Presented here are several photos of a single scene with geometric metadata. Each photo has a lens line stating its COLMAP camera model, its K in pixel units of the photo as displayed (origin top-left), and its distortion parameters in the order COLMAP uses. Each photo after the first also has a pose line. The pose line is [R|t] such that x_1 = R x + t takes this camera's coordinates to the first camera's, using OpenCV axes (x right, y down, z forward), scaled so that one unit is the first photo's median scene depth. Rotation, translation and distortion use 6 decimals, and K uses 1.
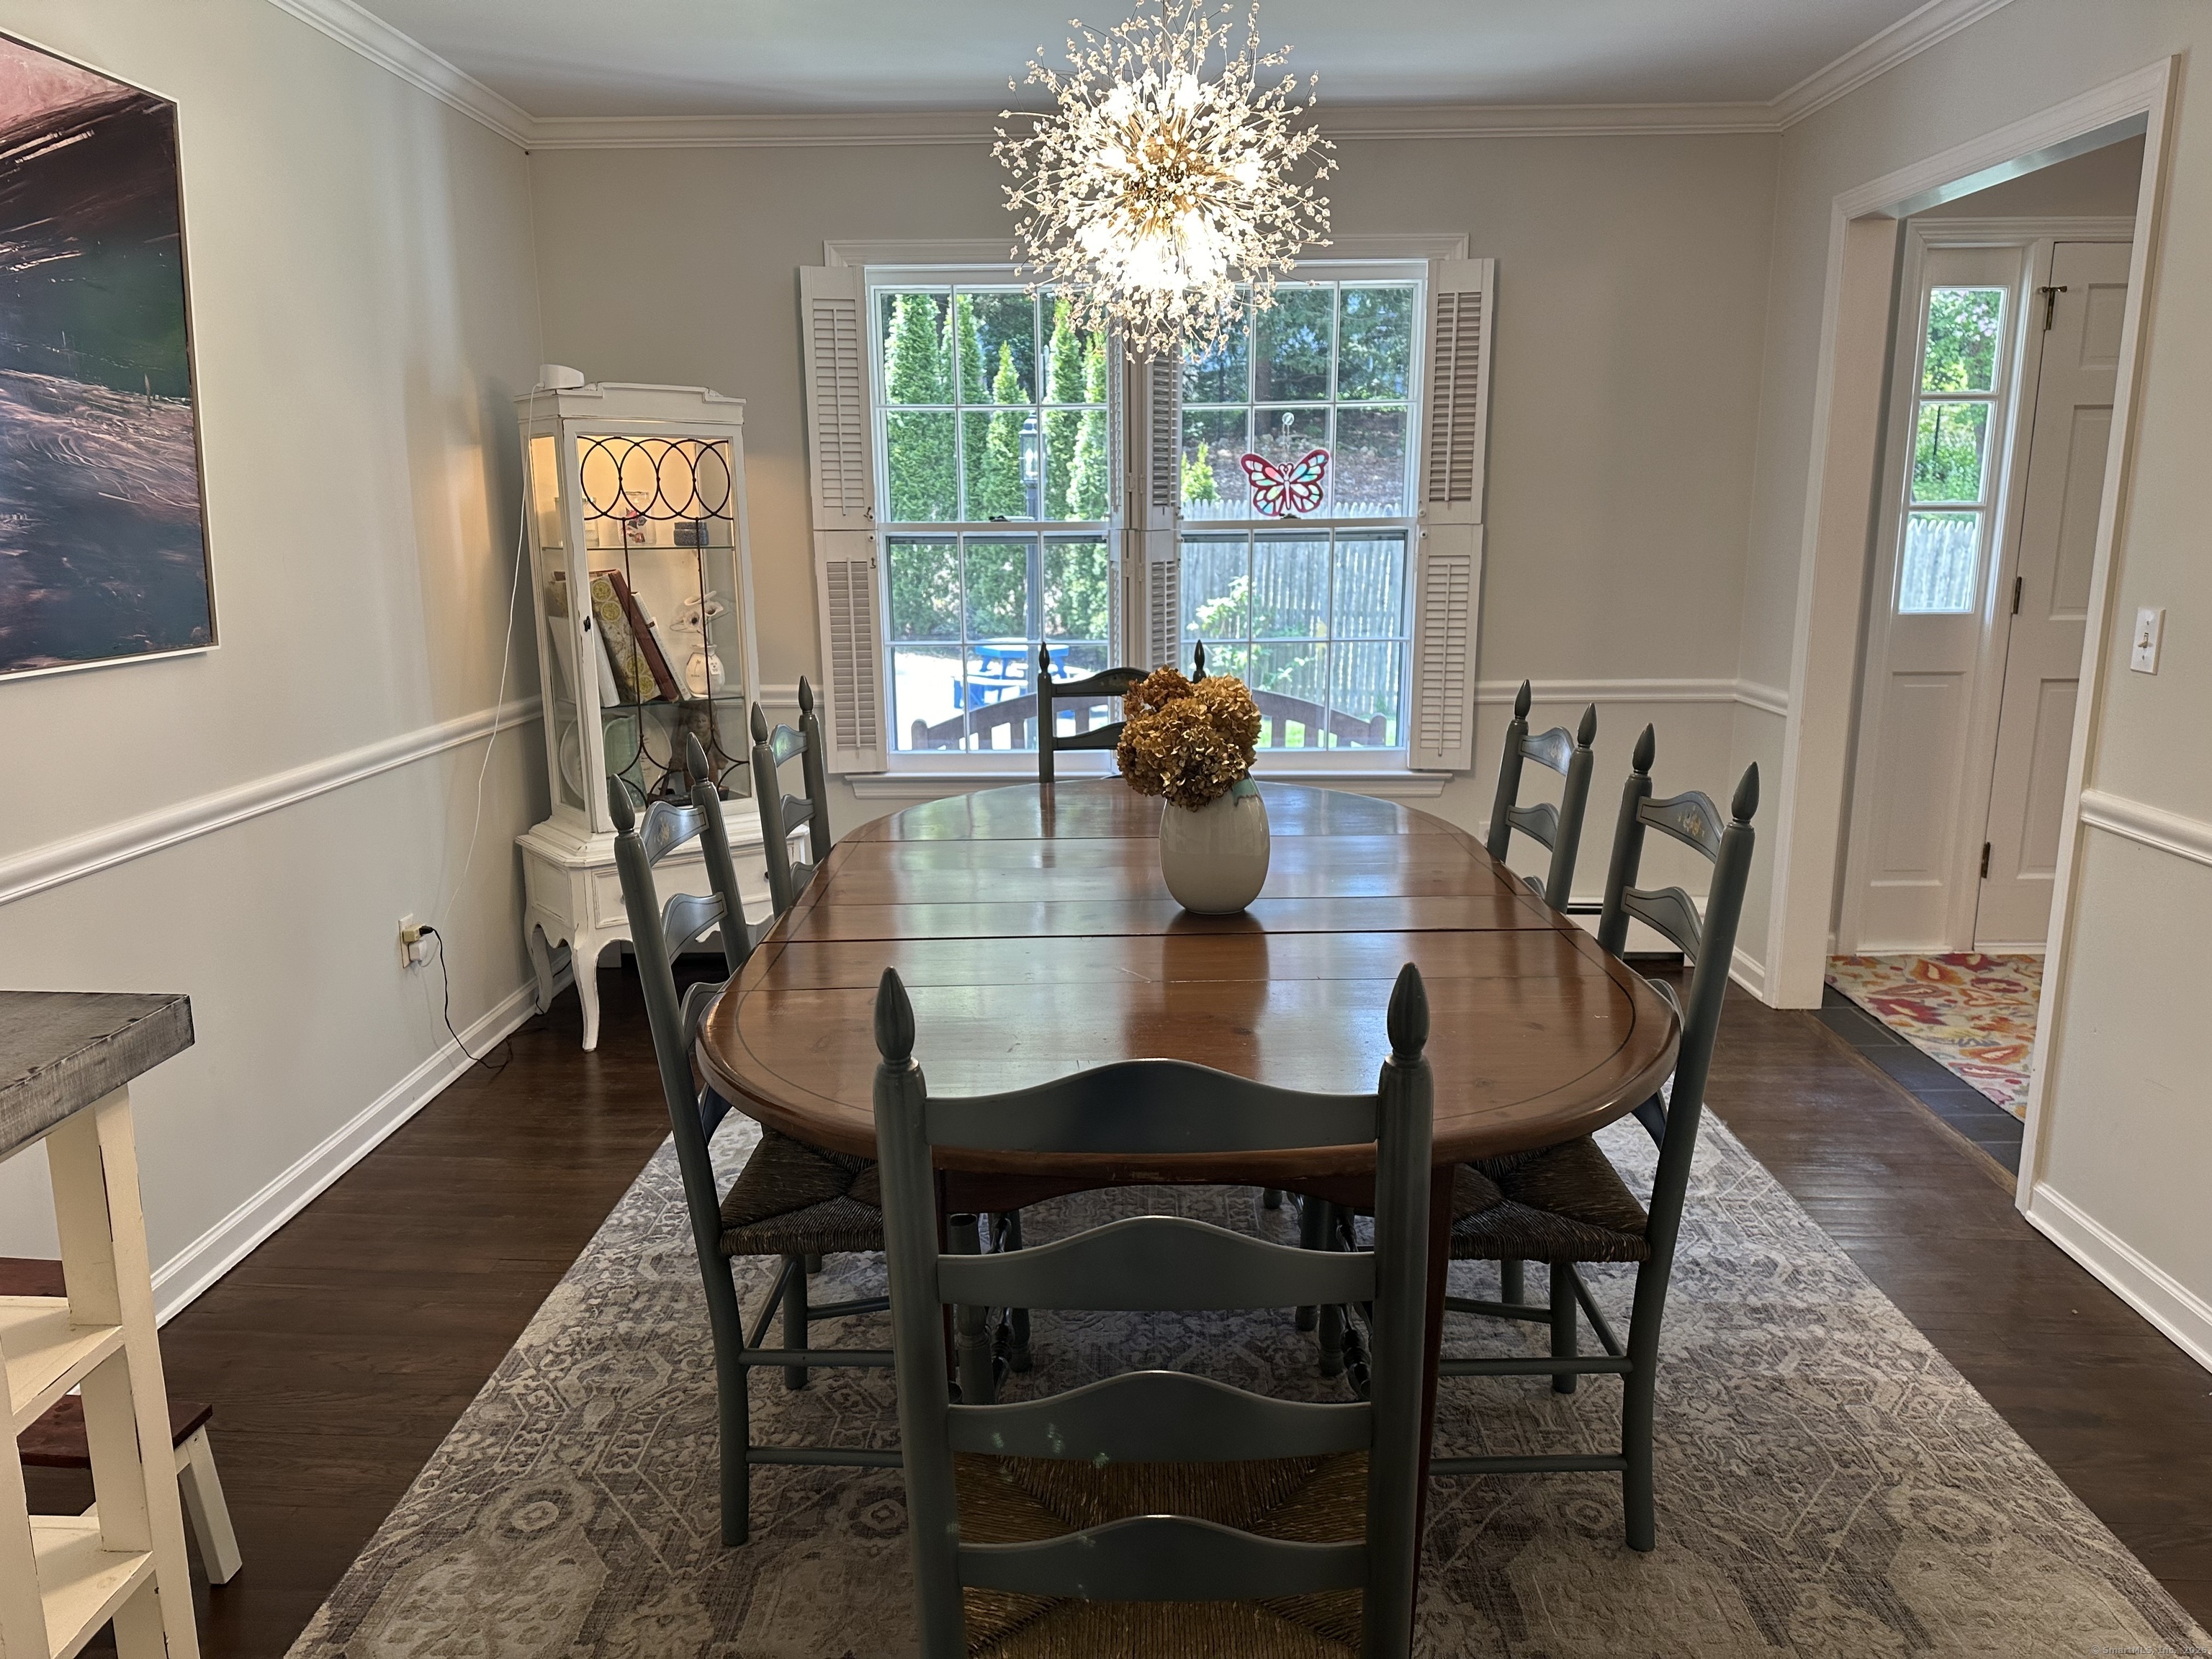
lens RADIAL K [[1523.6, 0, 1105.0], [0, 1523.6, 829.8], [0, 0, 1]] dist [0.034888, -0.061807]
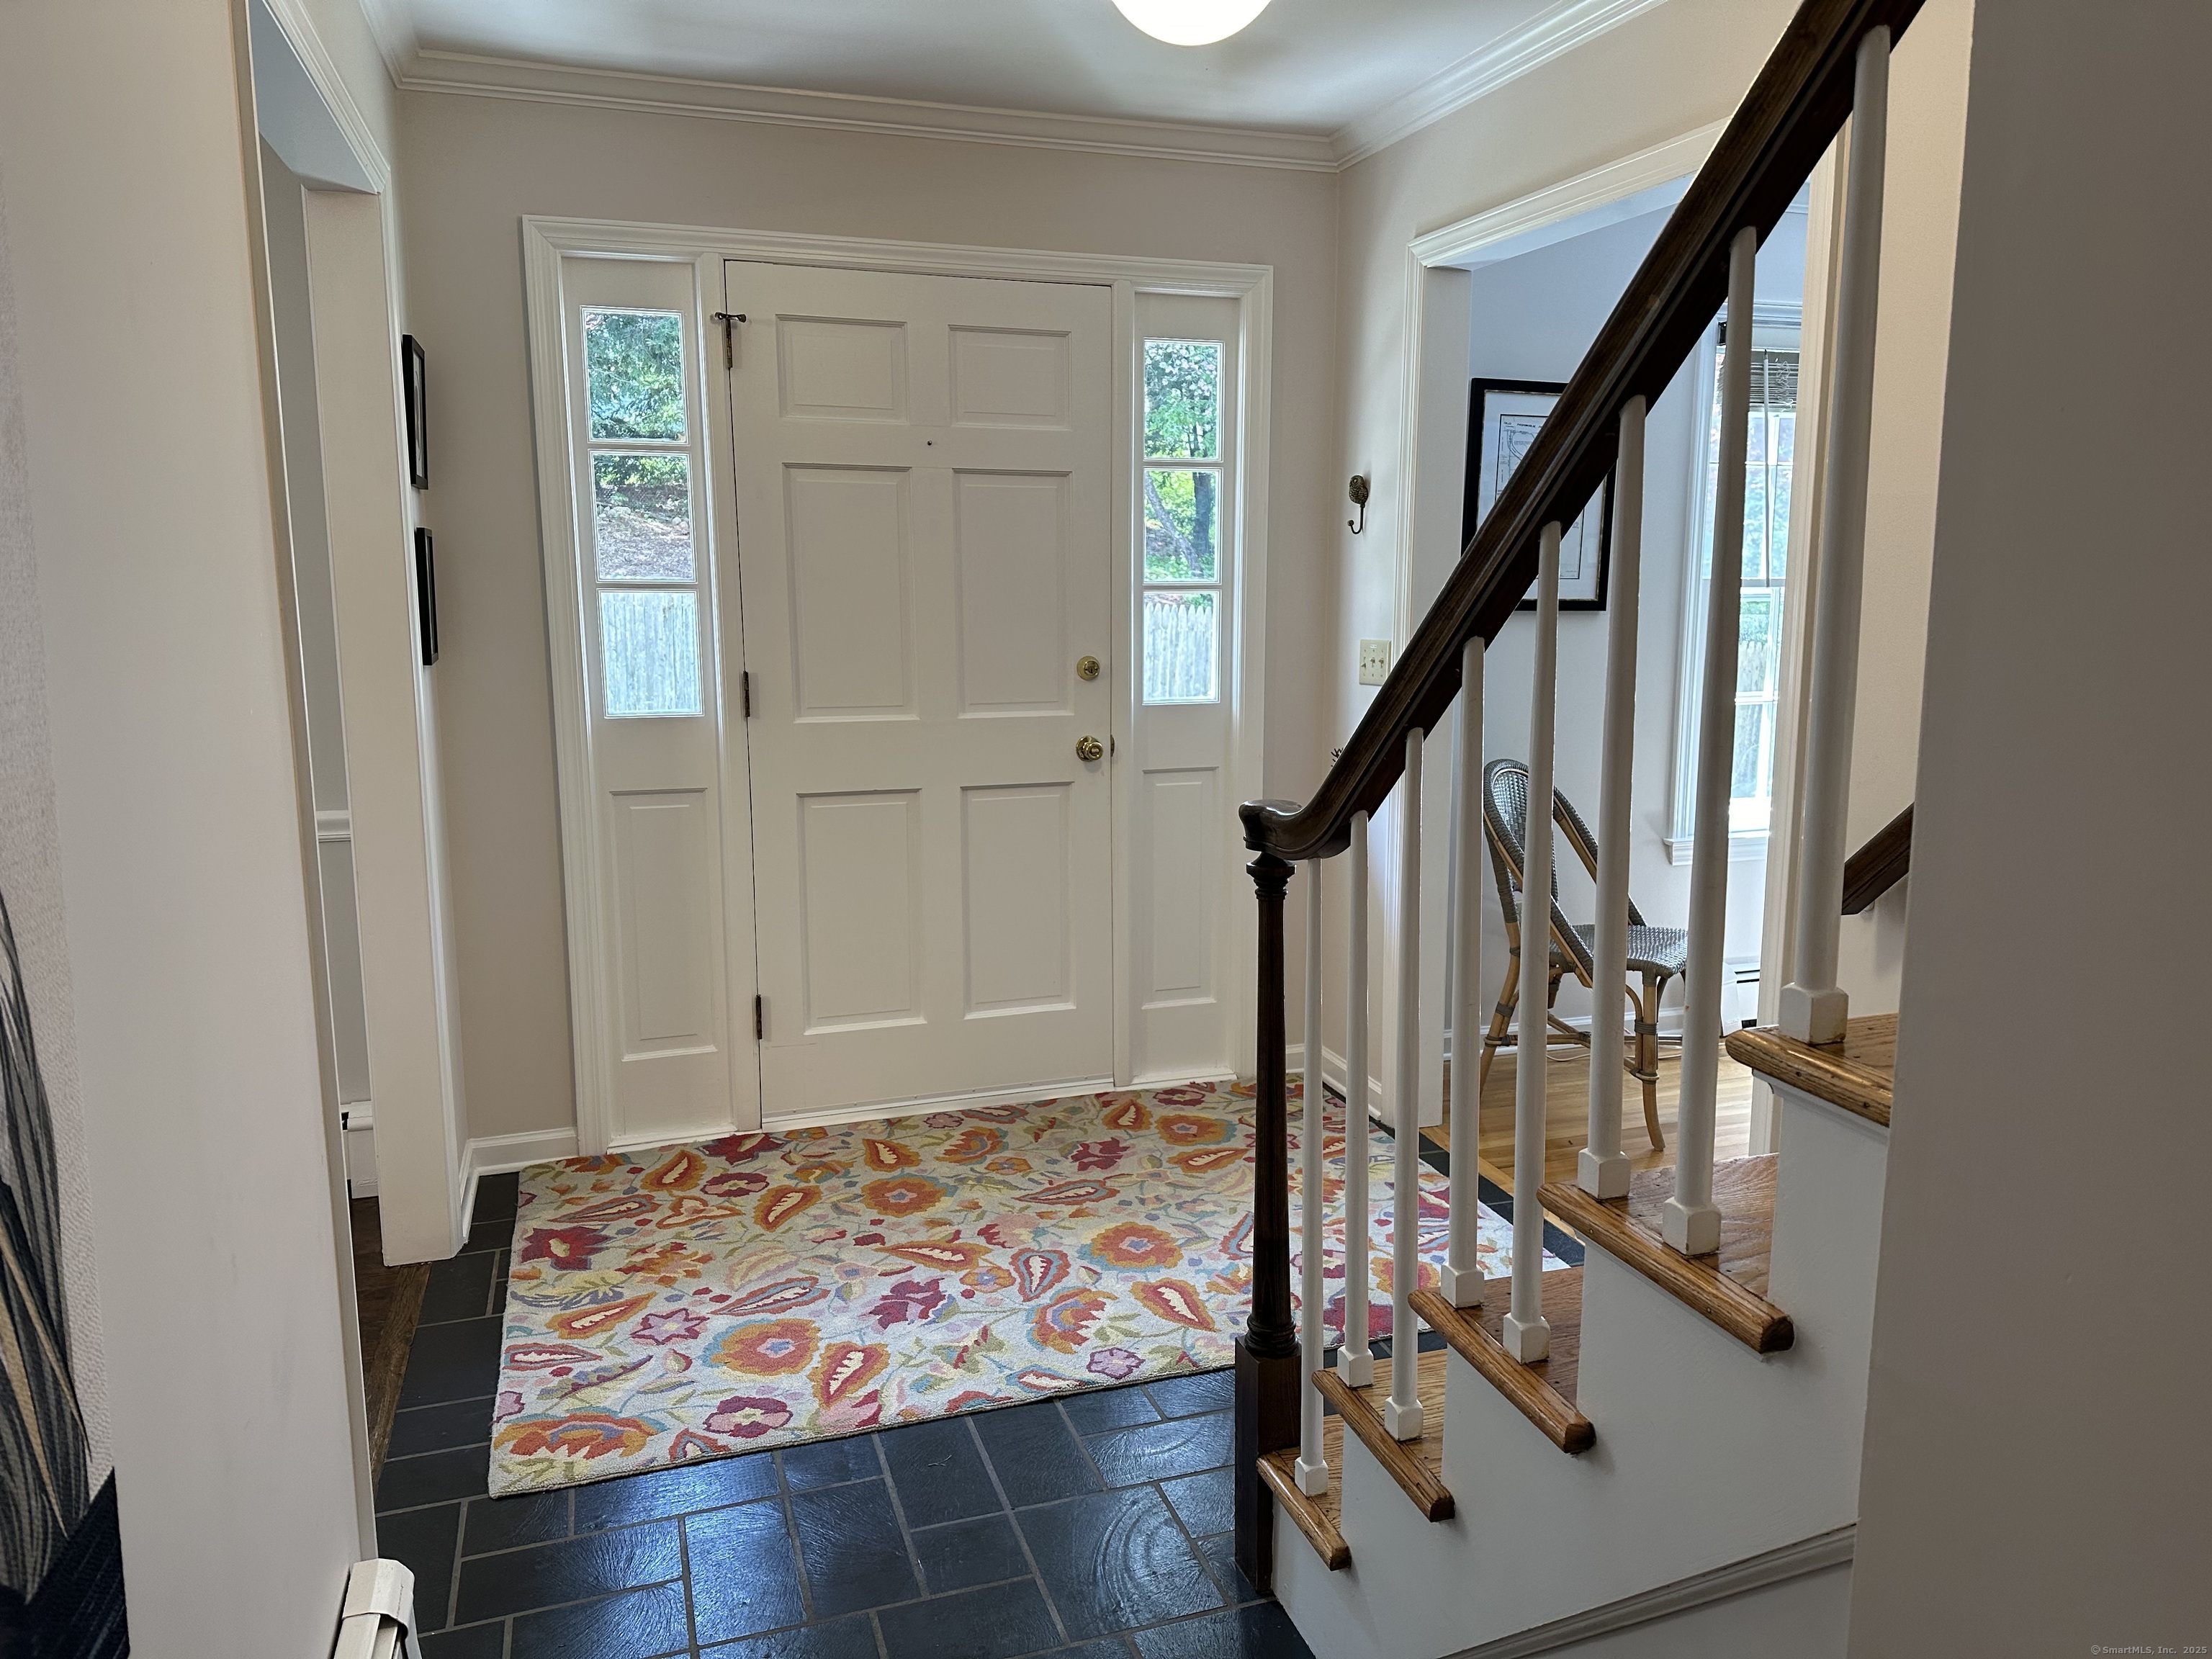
lens RADIAL K [[1523.6, 0, 1114.1], [0, 1523.6, 821.8], [0, 0, 1]] dist [0.034888, -0.061807]
pose [[0.938269, -0.046414, 0.342779, 0.510354], [0.063815, 0.997174, -0.039656, -0.041944], [-0.339970, 0.059083, 0.938579, 0.183179]]
